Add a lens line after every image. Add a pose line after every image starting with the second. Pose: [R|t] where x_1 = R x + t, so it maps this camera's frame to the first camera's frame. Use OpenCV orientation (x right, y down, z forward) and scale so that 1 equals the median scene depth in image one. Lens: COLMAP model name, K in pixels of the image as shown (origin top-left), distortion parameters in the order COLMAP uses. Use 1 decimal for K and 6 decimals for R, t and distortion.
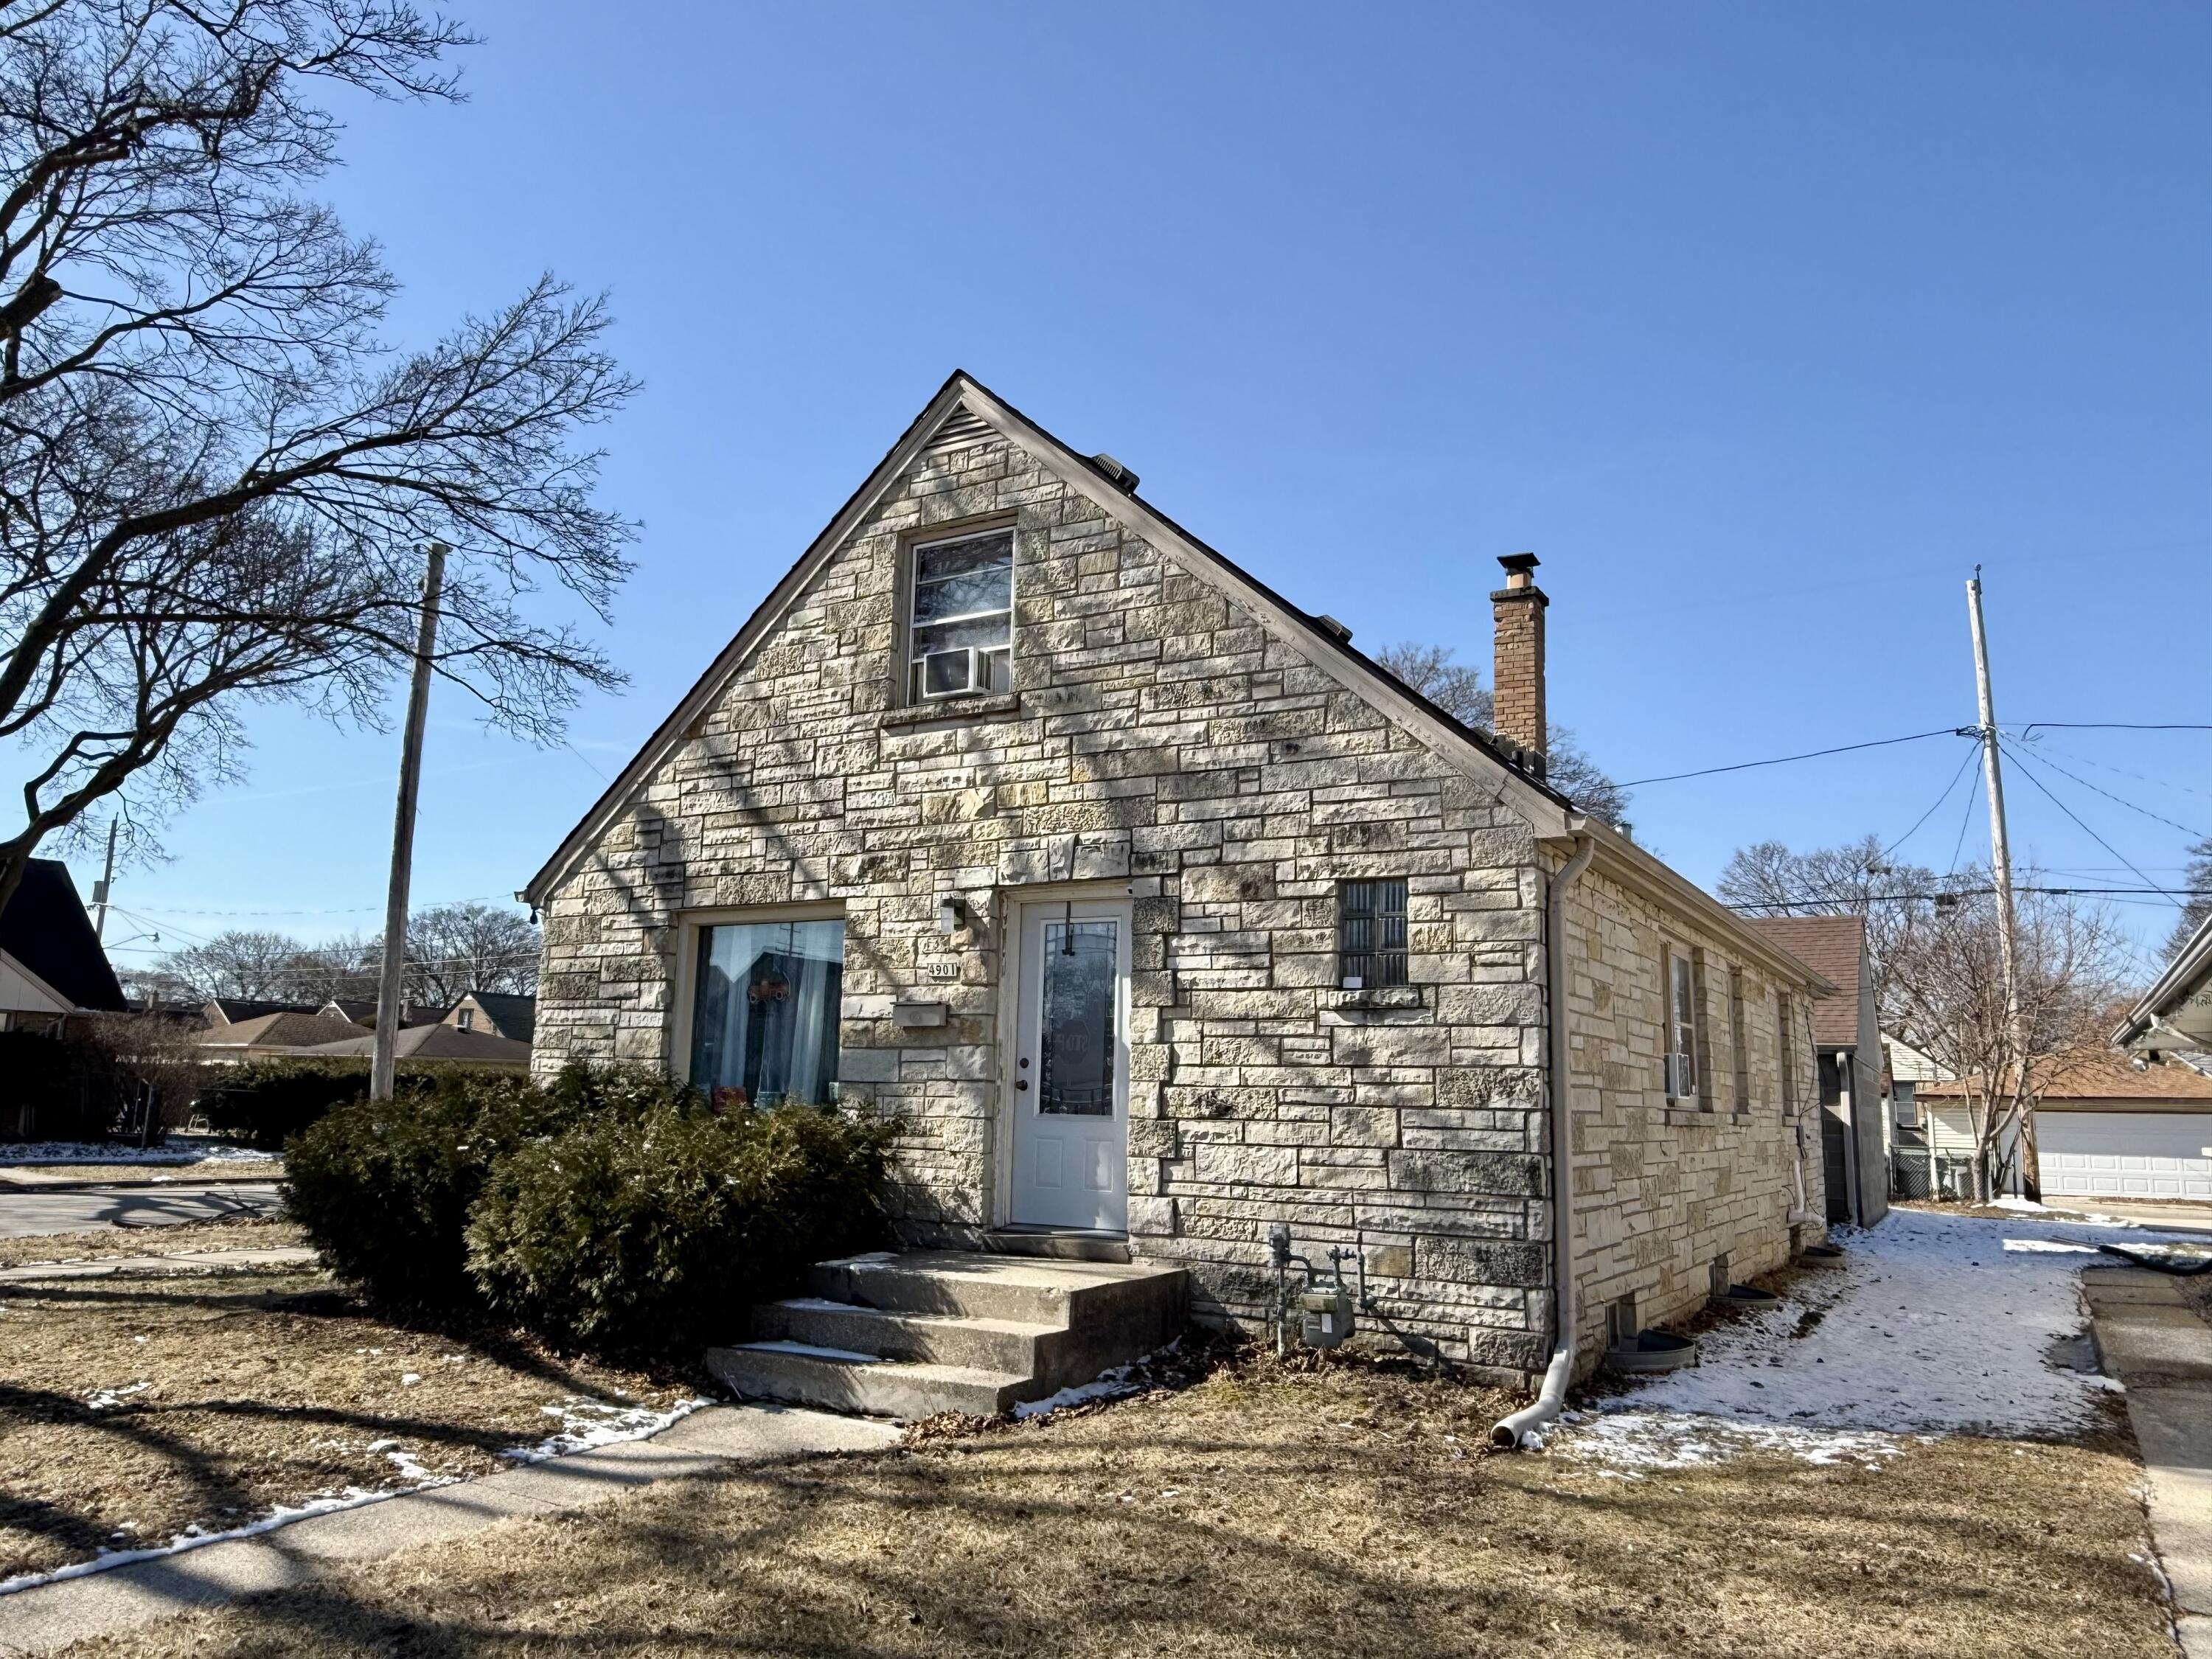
lens RADIAL K [[1547.5, 0, 1104.1], [0, 1547.5, 816.8], [0, 0, 1]] dist [0.009524, 0.000712]
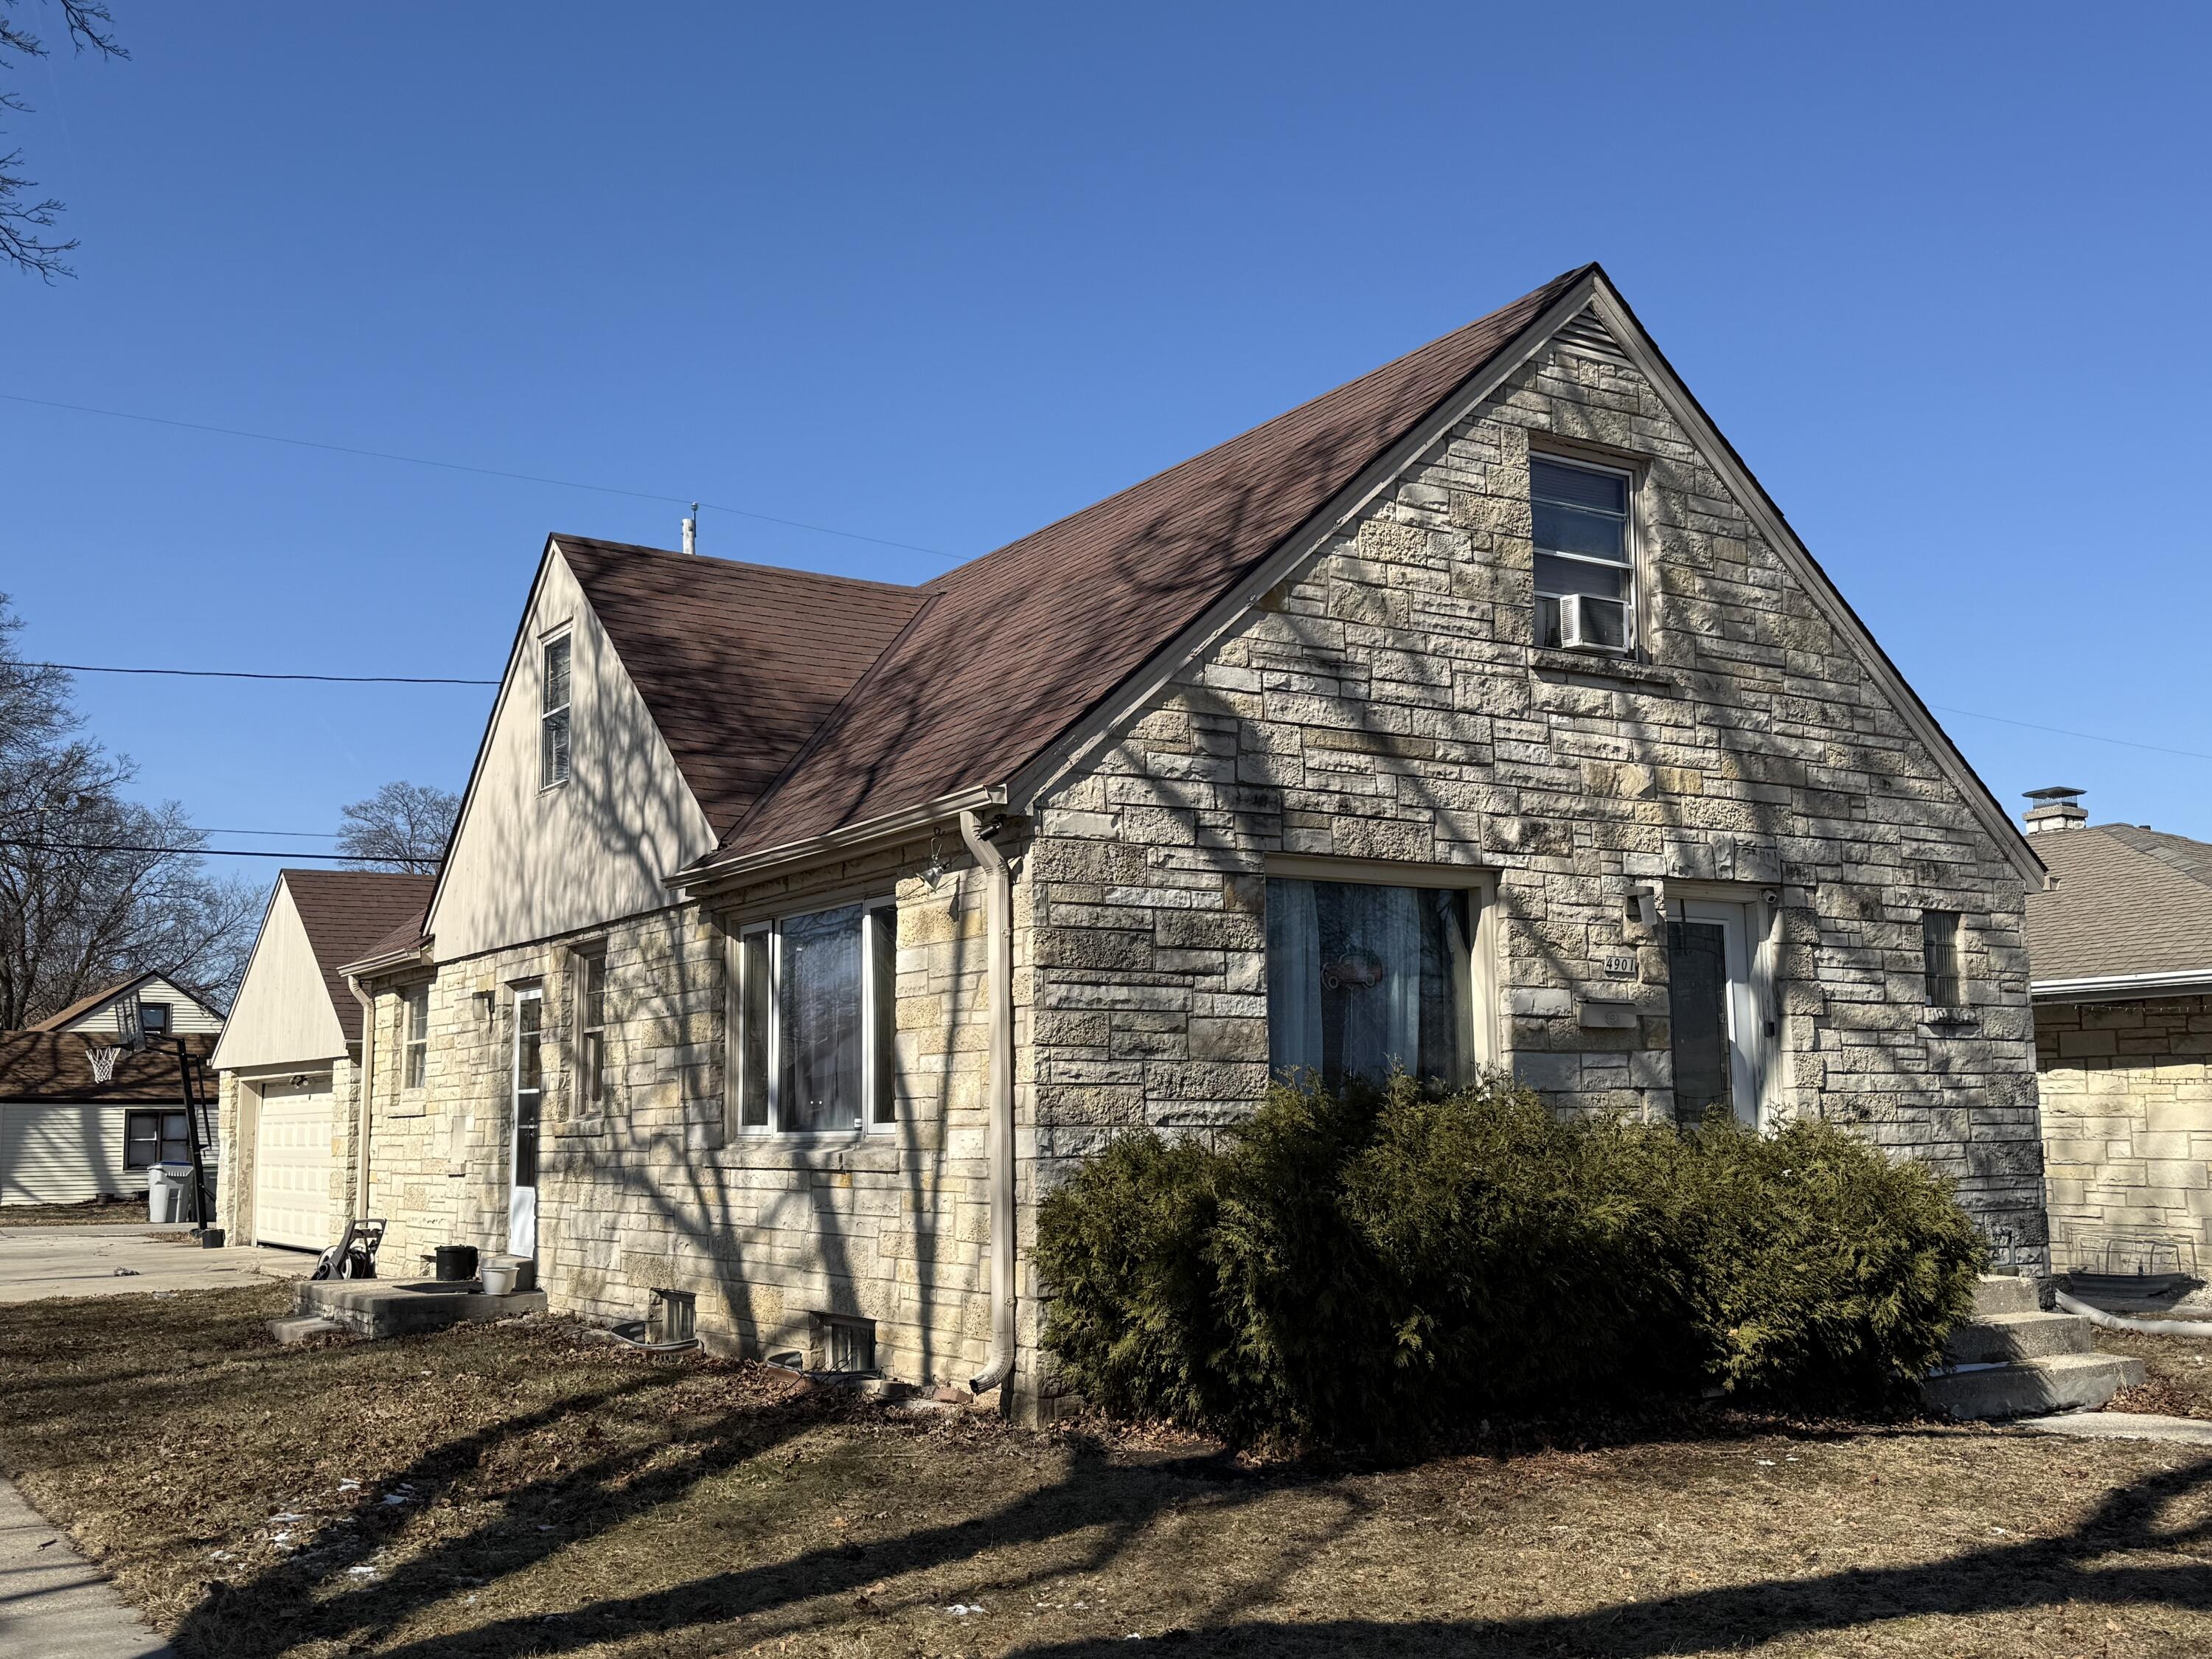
lens RADIAL K [[2082.6, 0, 1106.0], [0, 2082.6, 829.5], [0, 0, 1]] dist [0.204696, -0.430006]
pose [[0.451283, 0.095065, 0.887303, -1.303020], [-0.141491, 0.989354, -0.034036, 0.104323], [-0.881092, -0.110185, 0.459930, 0.708146]]
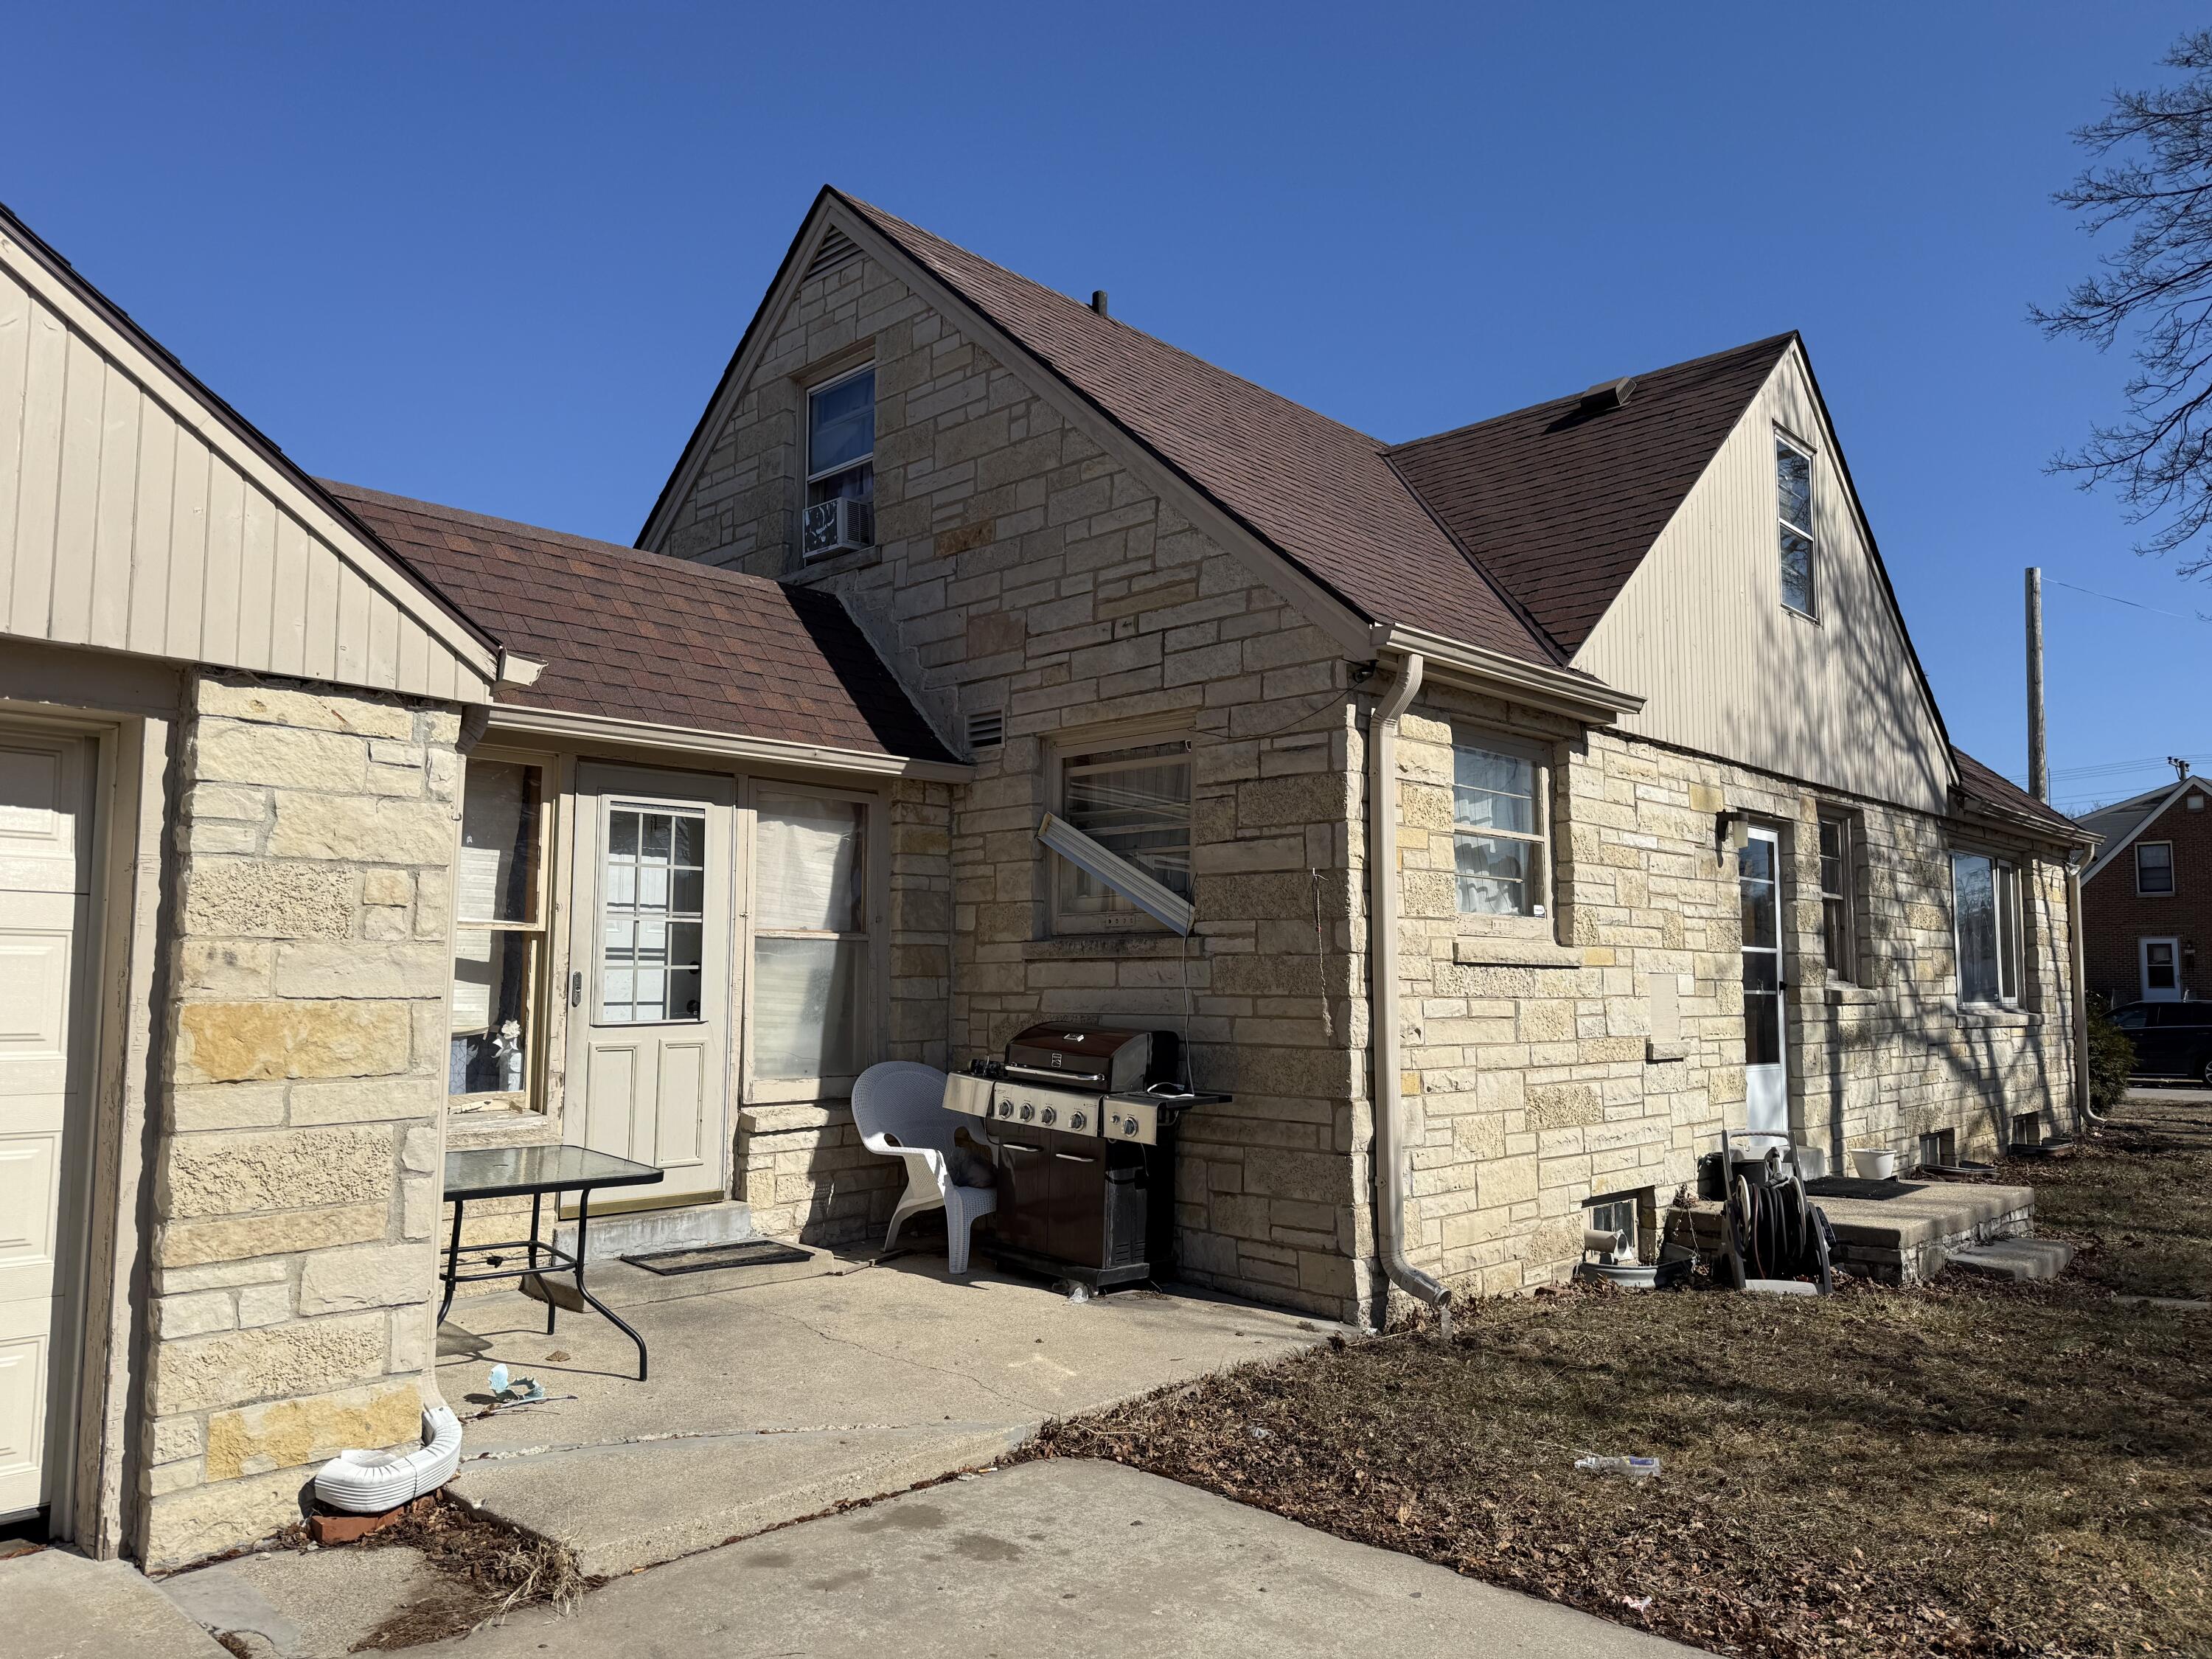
lens RADIAL K [[1553.9, 0, 1118.5], [0, 1553.9, 834.8], [0, 0, 1]] dist [0.141198, -0.191927]
pose [[-0.974724, -0.006453, 0.223318, 0.125279], [-0.067671, 0.961153, -0.267592, 0.537161], [-0.212916, -0.275941, -0.937296, 2.869825]]
